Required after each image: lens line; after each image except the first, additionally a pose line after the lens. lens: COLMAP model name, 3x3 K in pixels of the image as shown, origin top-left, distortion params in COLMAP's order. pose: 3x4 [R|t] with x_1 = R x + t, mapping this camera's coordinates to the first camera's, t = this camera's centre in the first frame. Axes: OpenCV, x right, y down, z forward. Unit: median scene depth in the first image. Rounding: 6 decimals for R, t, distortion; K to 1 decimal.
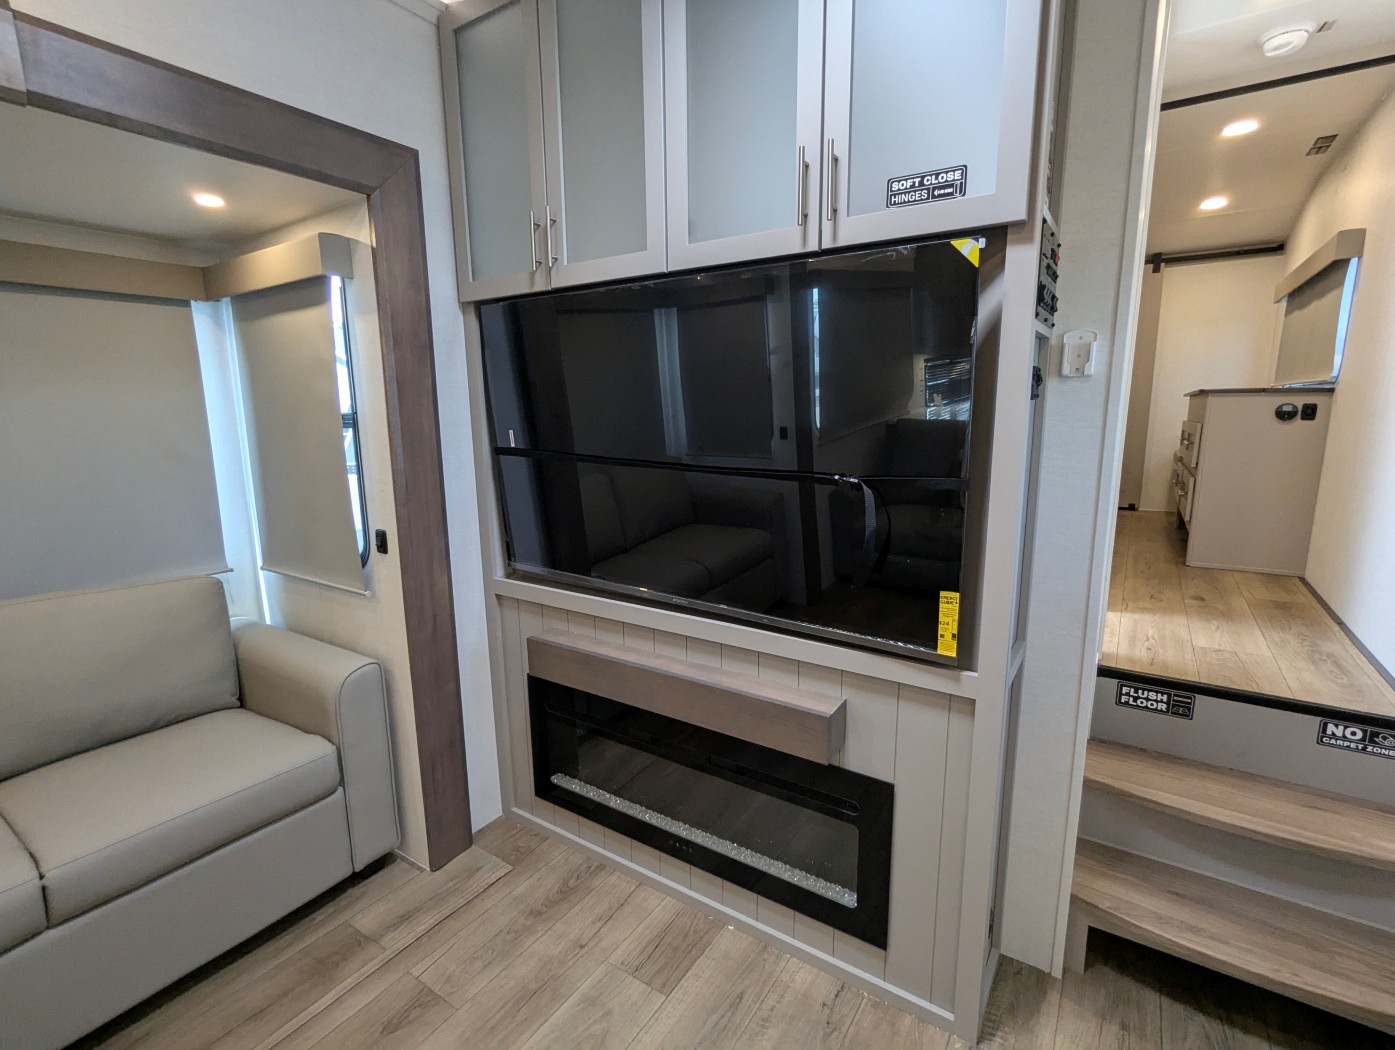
lens RADIAL K [[664.4, 0, 685.5], [0, 664.4, 534.4], [0, 0, 1]] dist [-0.002213, 0.001895]
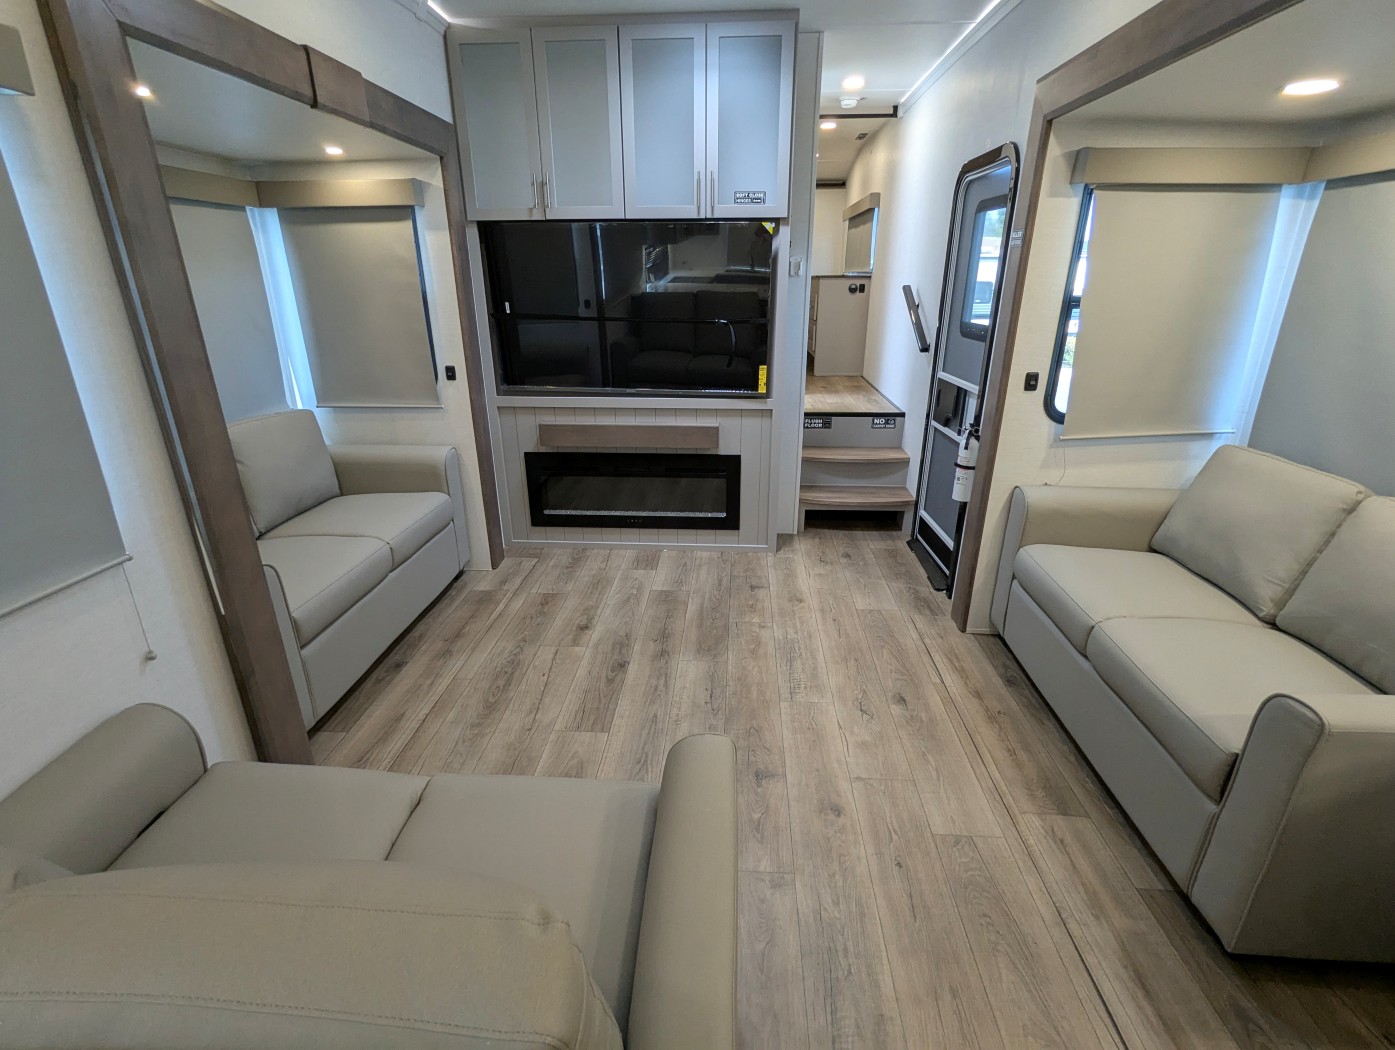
lens RADIAL K [[664.4, 0, 679.4], [0, 664.4, 533.9], [0, 0, 1]] dist [-0.002213, 0.001895]
pose [[0.874782, -0.170937, 0.453362, -0.842930], [0.088195, 0.976244, 0.197910, 0.135606], [-0.476423, -0.133144, 0.869077, -0.840410]]
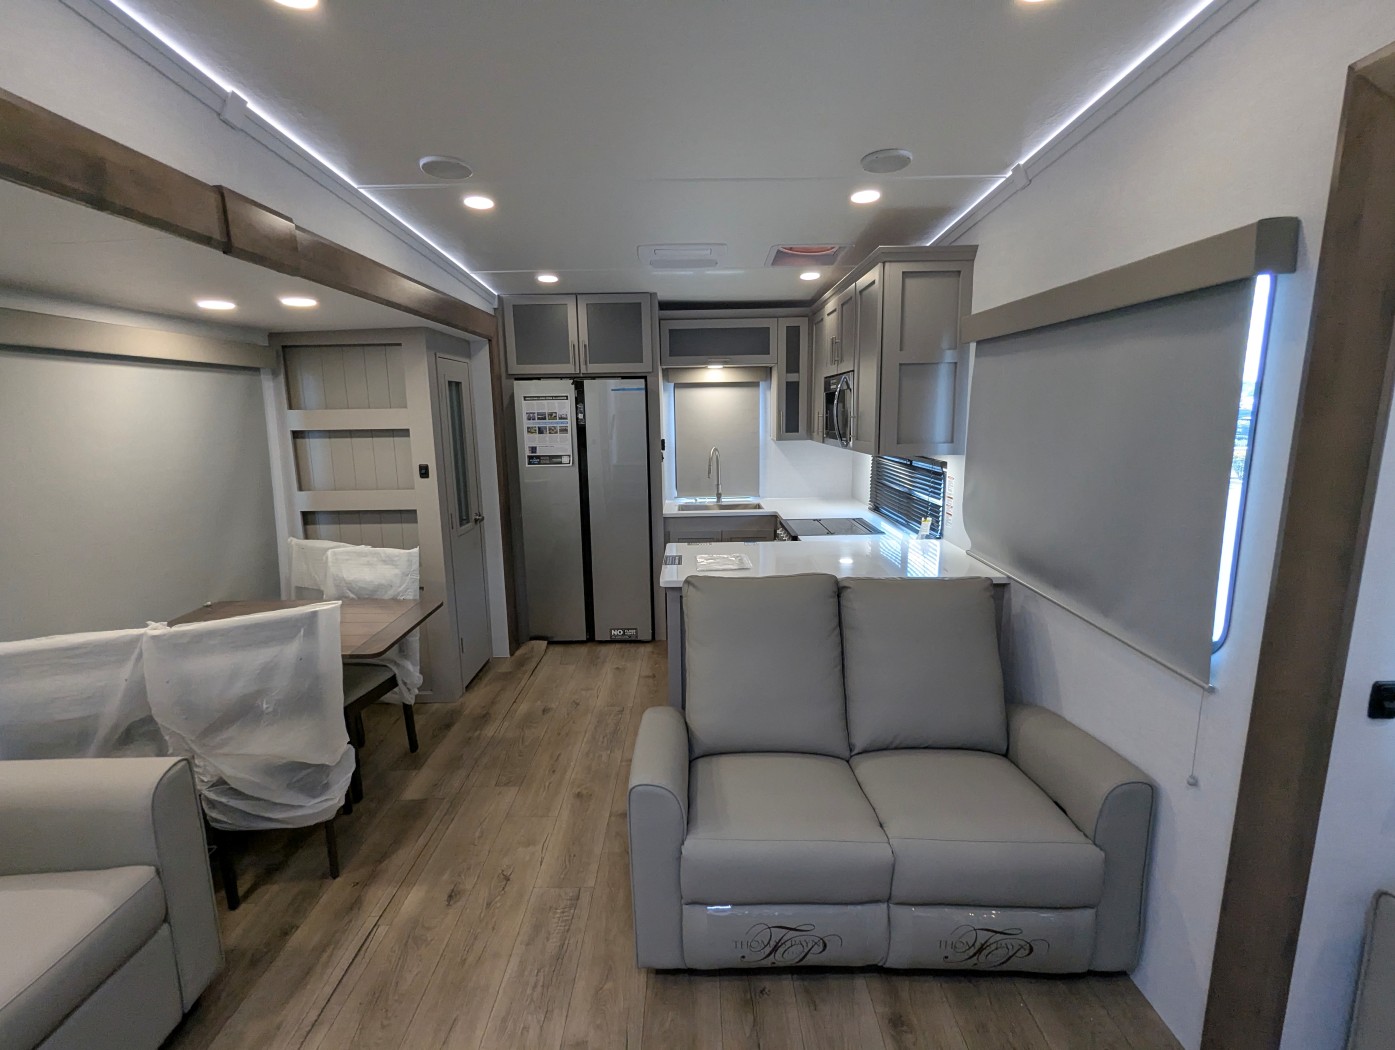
lens RADIAL K [[664.4, 0, 695.9], [0, 664.4, 526.5], [0, 0, 1]] dist [-0.002213, 0.001895]
pose [[-0.829126, 0.117222, -0.546635, -0.085428], [-0.089344, 0.937422, 0.336539, -0.152344], [0.551877, 0.327872, -0.766767, 0.414904]]
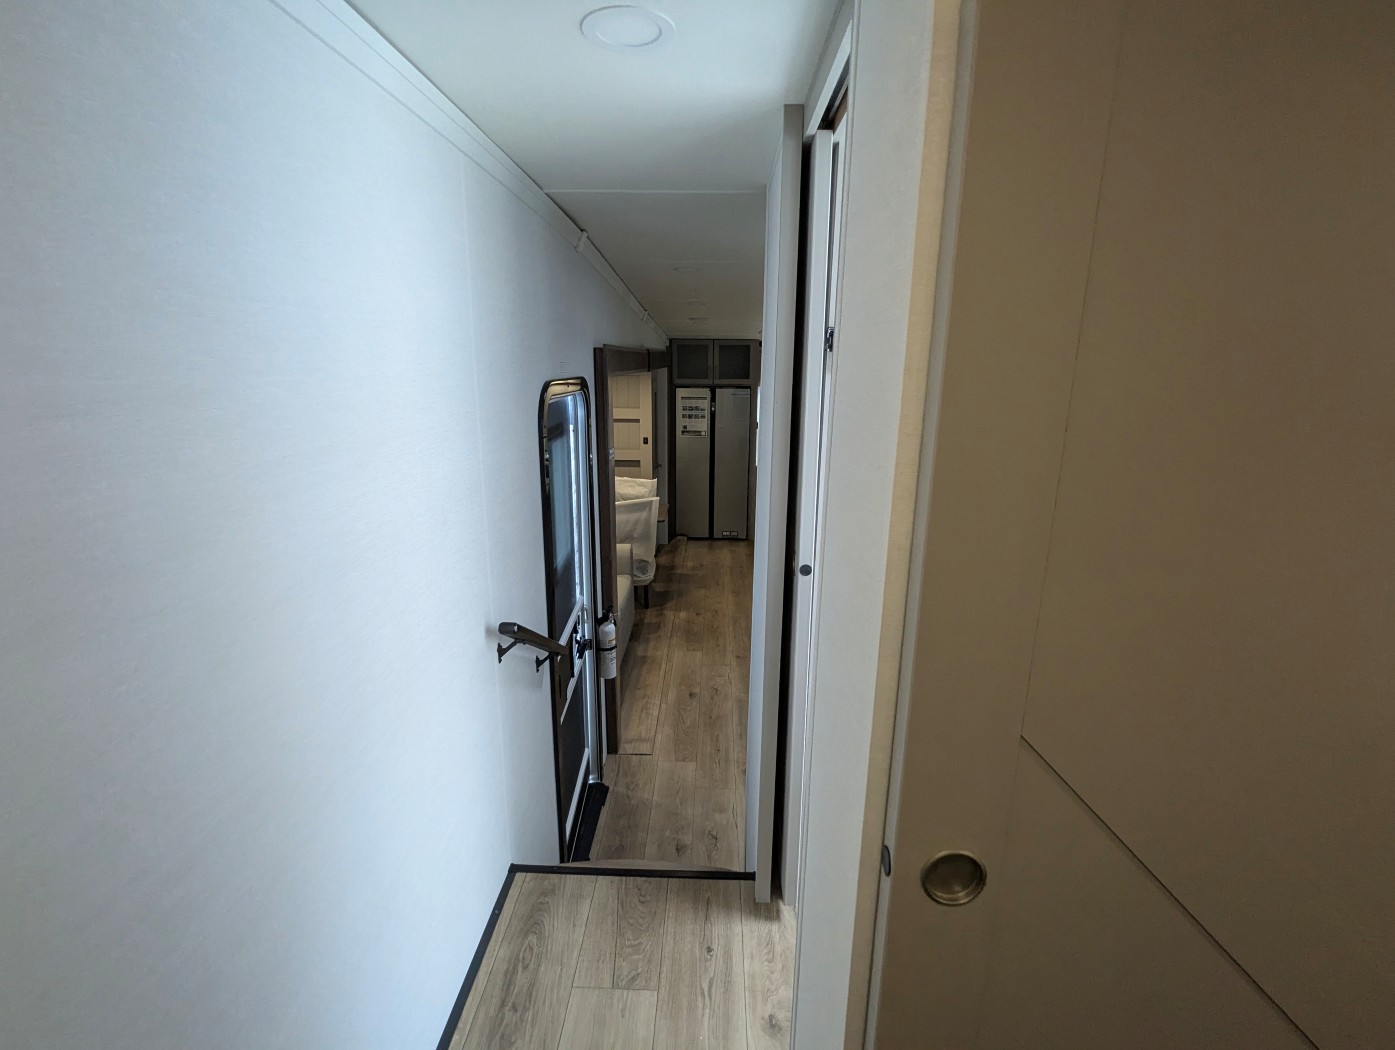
lens RADIAL K [[664.4, 0, 696.9], [0, 664.4, 532.7], [0, 0, 1]] dist [-0.002213, 0.001895]
pose [[-0.845666, 0.135744, -0.516162, 1.225929], [-0.107859, 0.903694, 0.414372, -0.689379], [0.522701, 0.406092, -0.749582, 1.605353]]
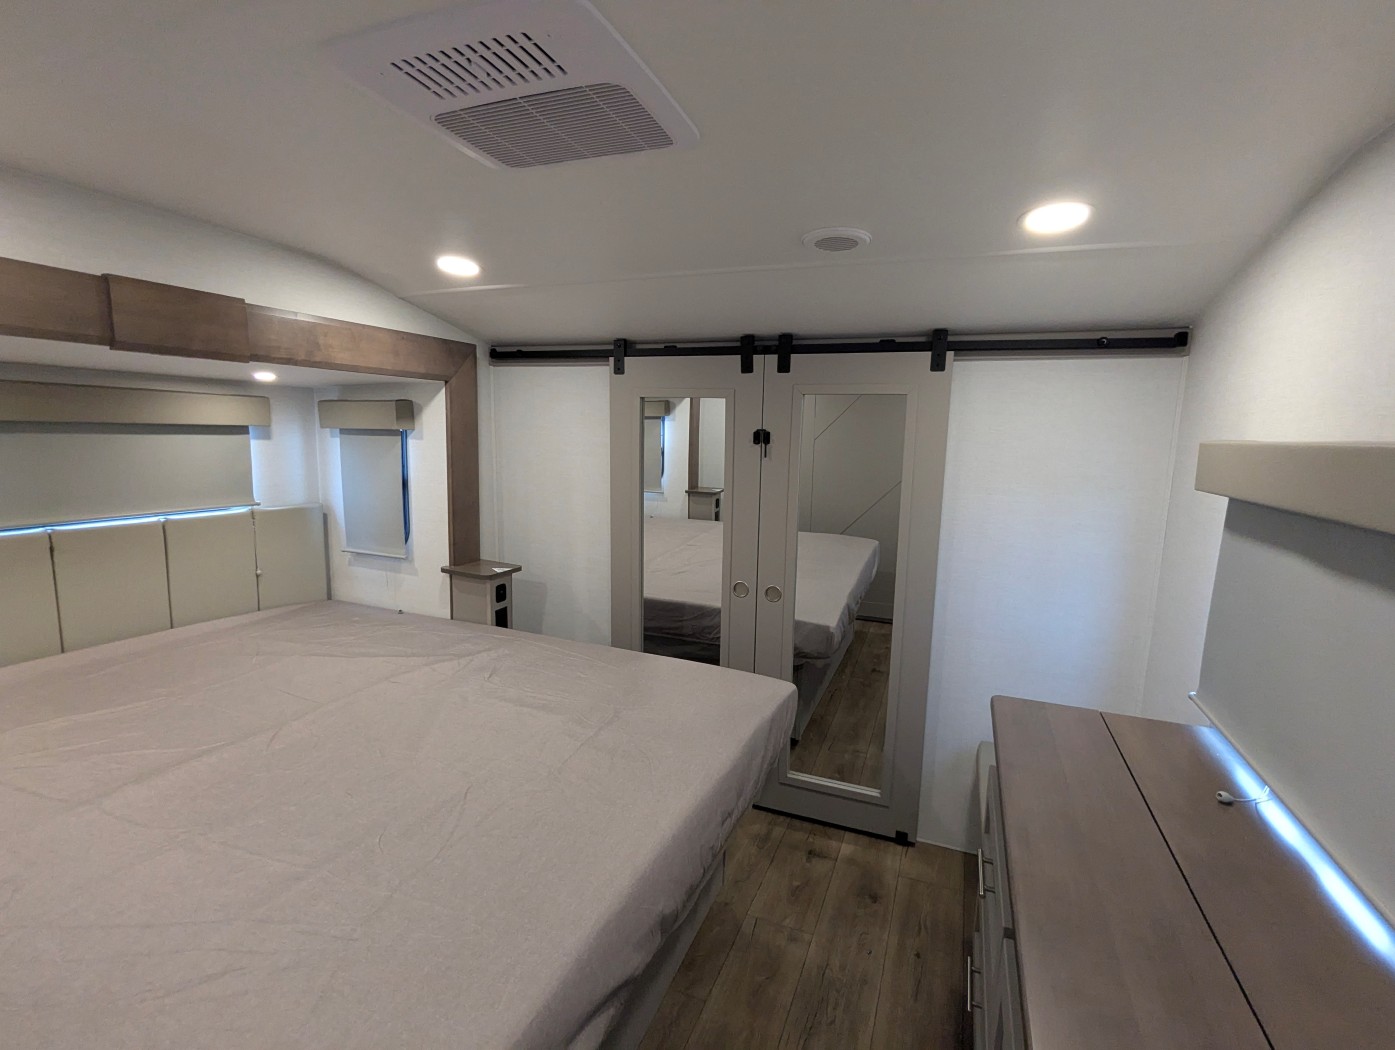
lens RADIAL K [[664.4, 0, 696.1], [0, 664.4, 524.1], [0, 0, 1]] dist [-0.002213, 0.001895]
pose [[0.978436, 0.008741, 0.206363, -0.739679], [0.003544, 0.998247, -0.059084, 0.243953], [-0.206518, 0.058542, 0.976690, -1.164855]]
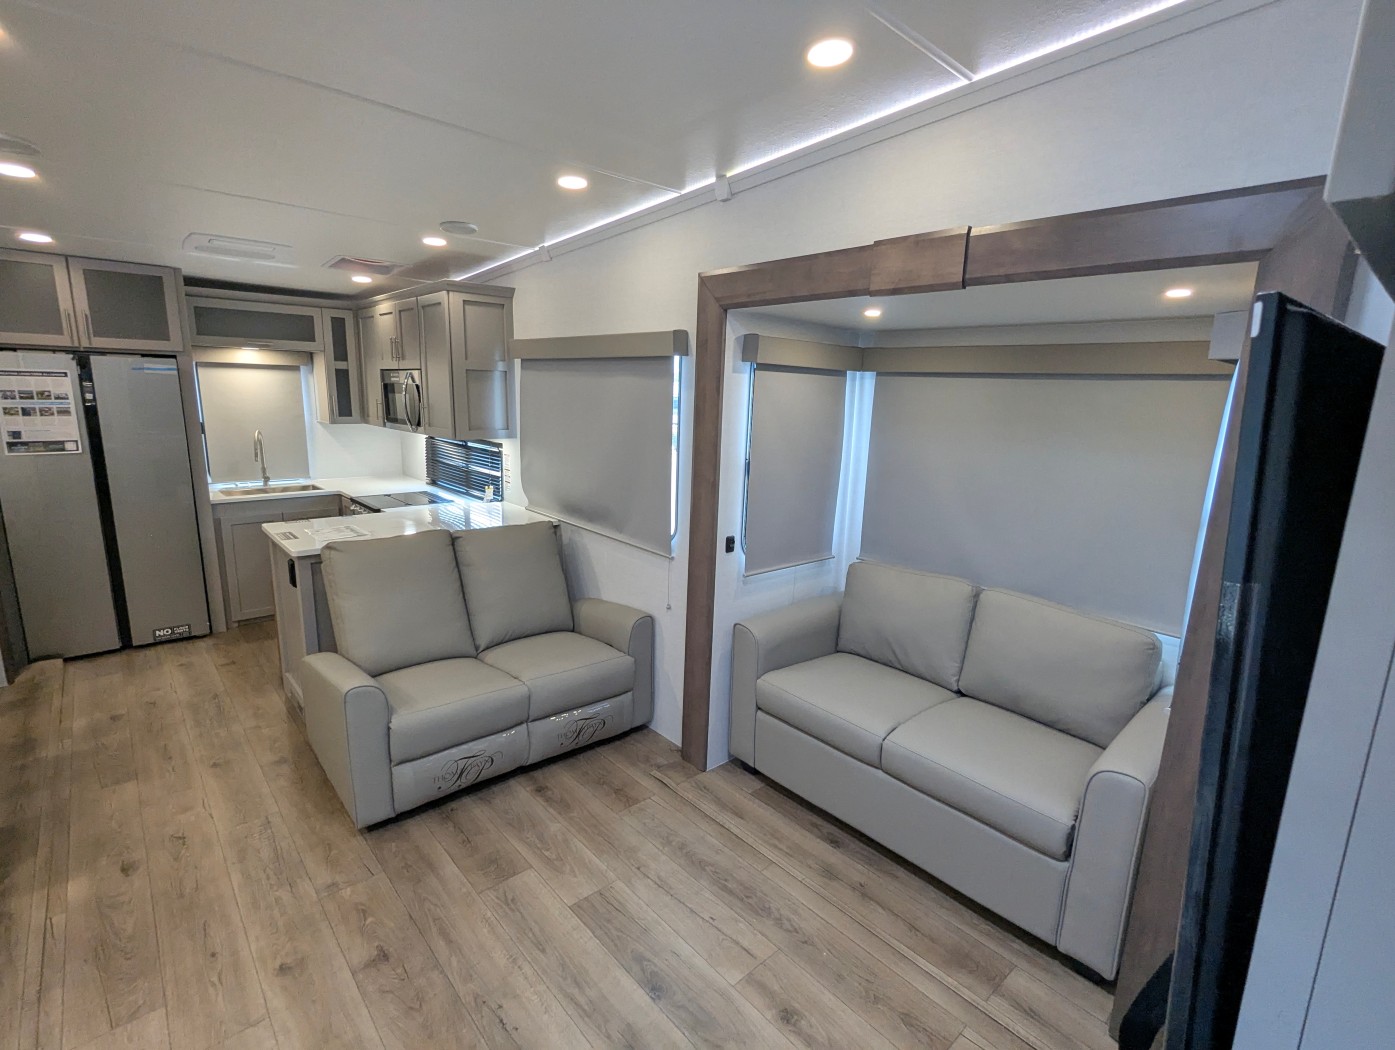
lens RADIAL K [[664.4, 0, 698.6], [0, 664.4, 526.1], [0, 0, 1]] dist [-0.002213, 0.001895]
pose [[-0.240839, 0.196790, -0.950405, 0.501429], [-0.219531, 0.942805, 0.250847, -0.245113], [0.945411, 0.269058, -0.183863, 0.547964]]
